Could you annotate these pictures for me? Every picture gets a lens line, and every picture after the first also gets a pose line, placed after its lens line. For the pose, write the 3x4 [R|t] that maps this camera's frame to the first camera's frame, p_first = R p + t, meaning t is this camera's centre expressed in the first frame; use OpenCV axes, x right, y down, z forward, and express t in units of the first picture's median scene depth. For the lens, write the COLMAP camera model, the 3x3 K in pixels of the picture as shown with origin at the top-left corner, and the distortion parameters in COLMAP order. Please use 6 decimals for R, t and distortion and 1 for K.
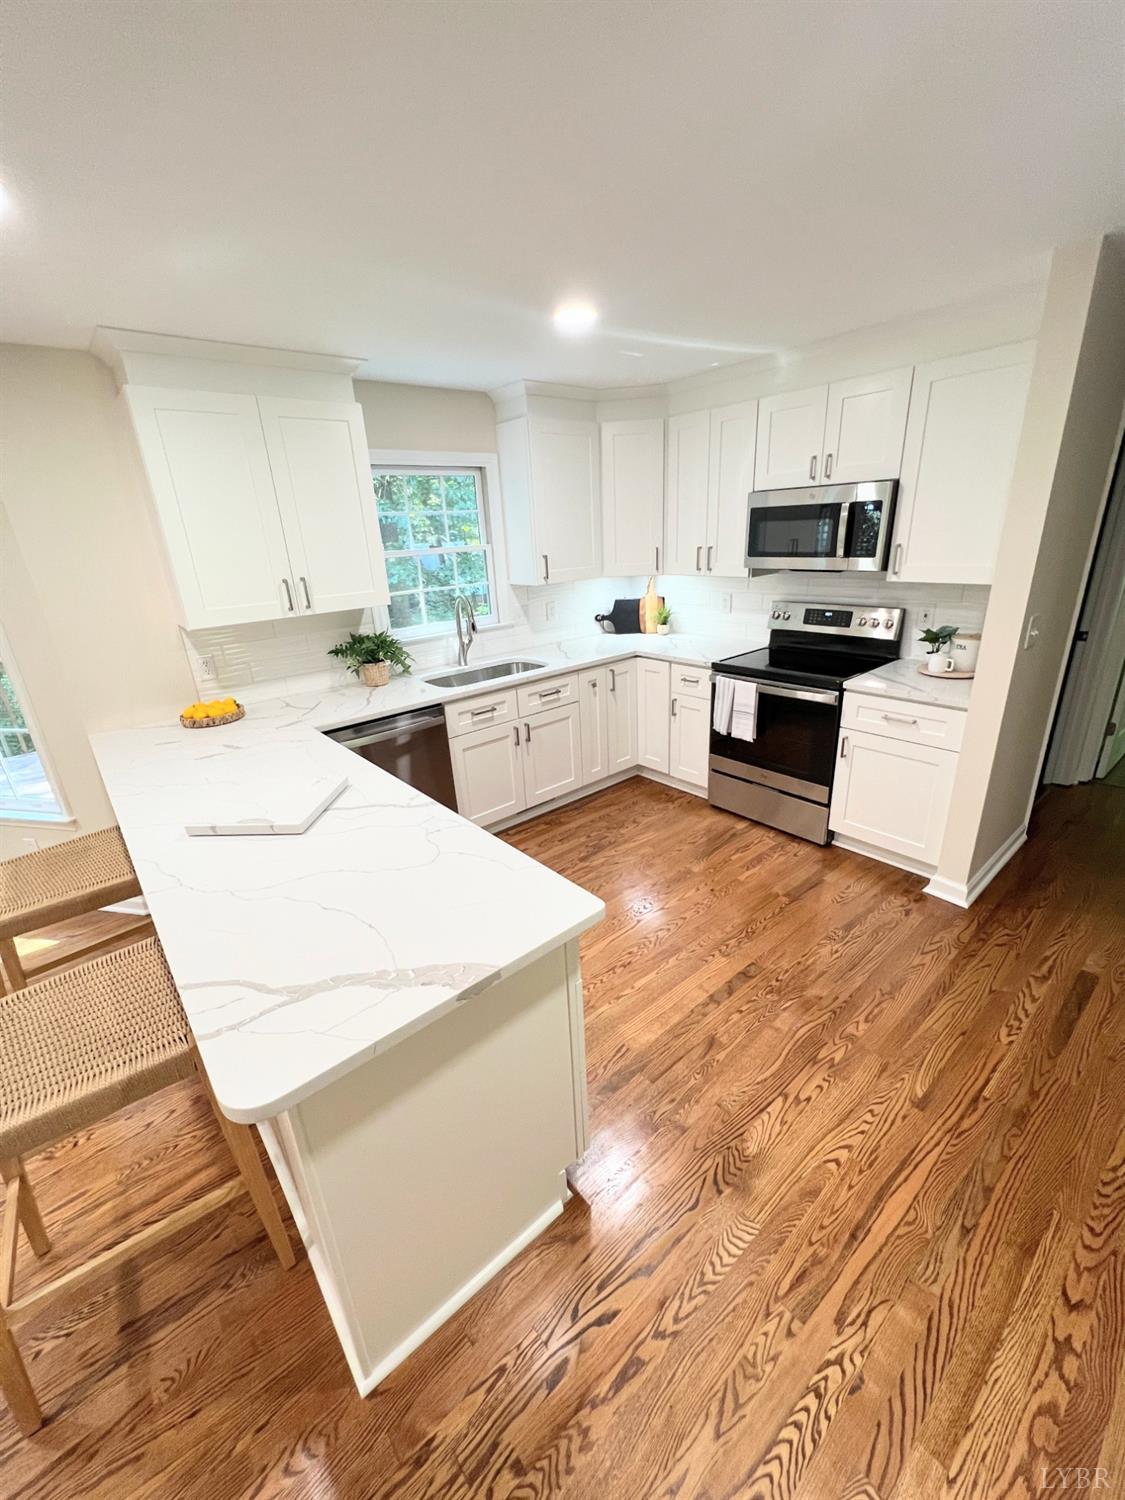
lens RADIAL K [[599.2, 0, 568.0], [0, 599.2, 758.0], [0, 0, 1]] dist [-0.001204, 0.000338]
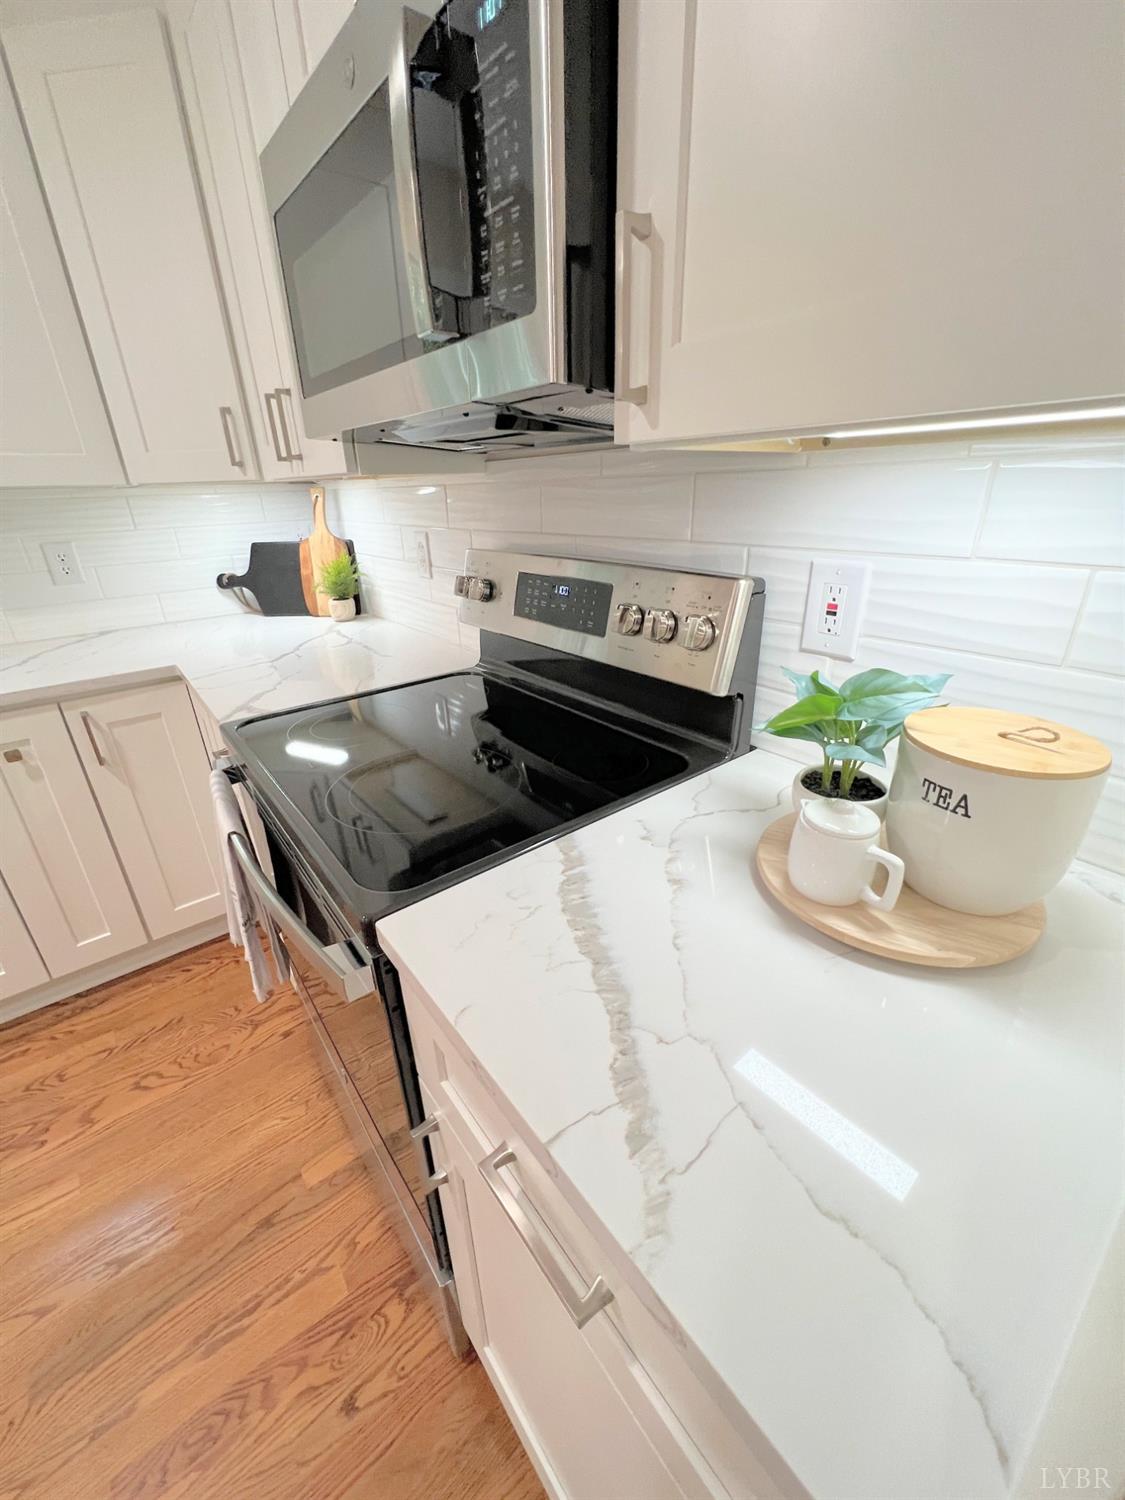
lens RADIAL K [[599.2, 0, 569.7], [0, 599.2, 759.9], [0, 0, 1]] dist [-0.001204, 0.000338]
pose [[0.999004, 0.038597, -0.022403, 0.407114], [-0.037124, 0.997333, 0.062832, -0.153724], [0.024768, -0.061938, 0.997773, 0.608067]]
